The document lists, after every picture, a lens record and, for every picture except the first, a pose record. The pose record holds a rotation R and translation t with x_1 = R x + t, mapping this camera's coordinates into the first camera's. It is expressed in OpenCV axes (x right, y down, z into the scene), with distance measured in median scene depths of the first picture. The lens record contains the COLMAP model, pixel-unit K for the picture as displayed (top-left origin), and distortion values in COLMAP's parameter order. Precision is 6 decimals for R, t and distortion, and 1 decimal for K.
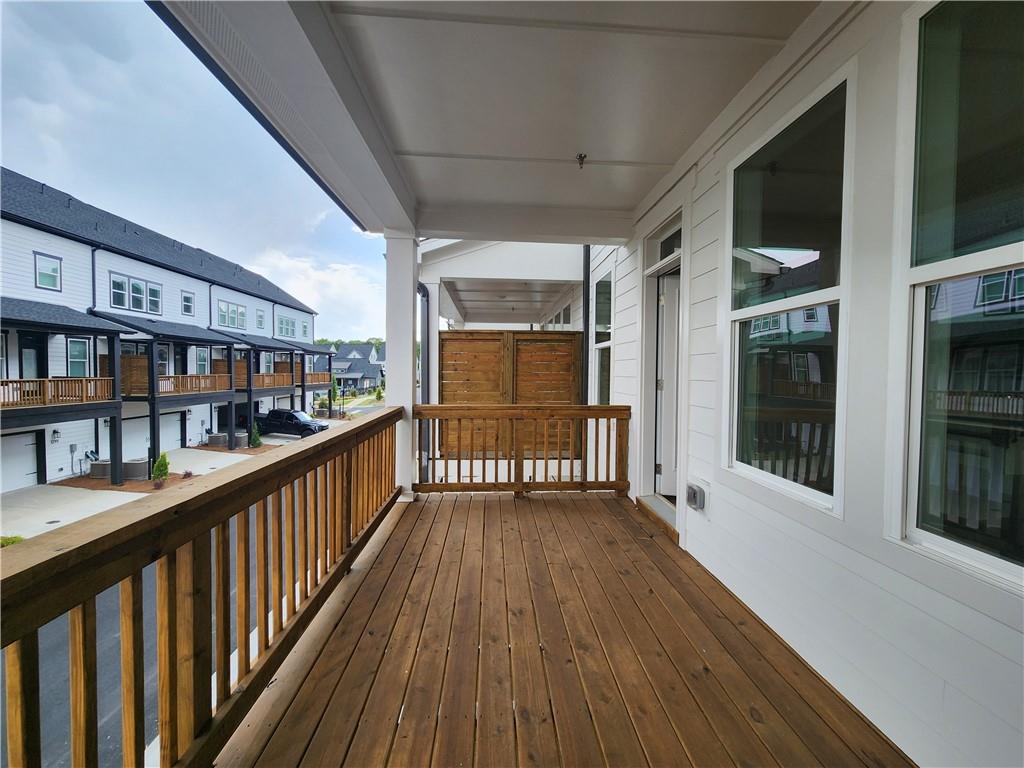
lens RADIAL K [[418.2, 0, 519.8], [0, 418.2, 381.6], [0, 0, 1]] dist [0.000693, 0.000011]
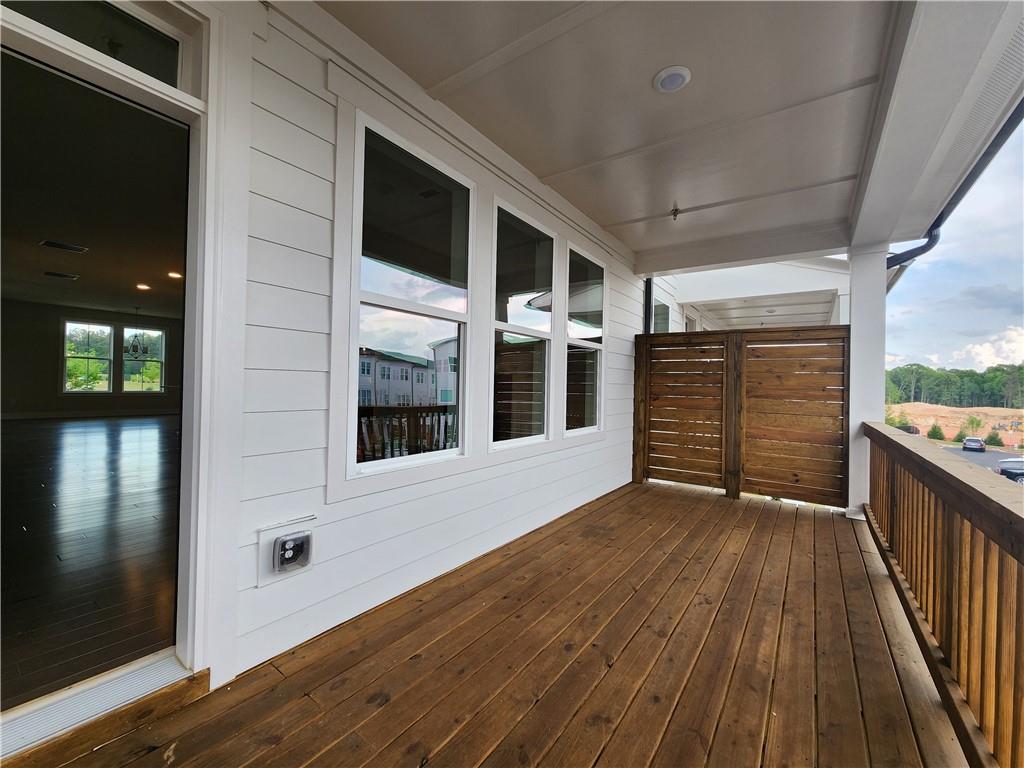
lens RADIAL K [[418.2, 0, 519.8], [0, 418.2, 381.6], [0, 0, 1]] dist [0.000693, 0.000011]
pose [[-0.774420, -0.025500, 0.632158, -0.350644], [-0.014456, 0.999640, 0.022614, -0.005733], [-0.632507, 0.008375, -0.774509, 1.785183]]
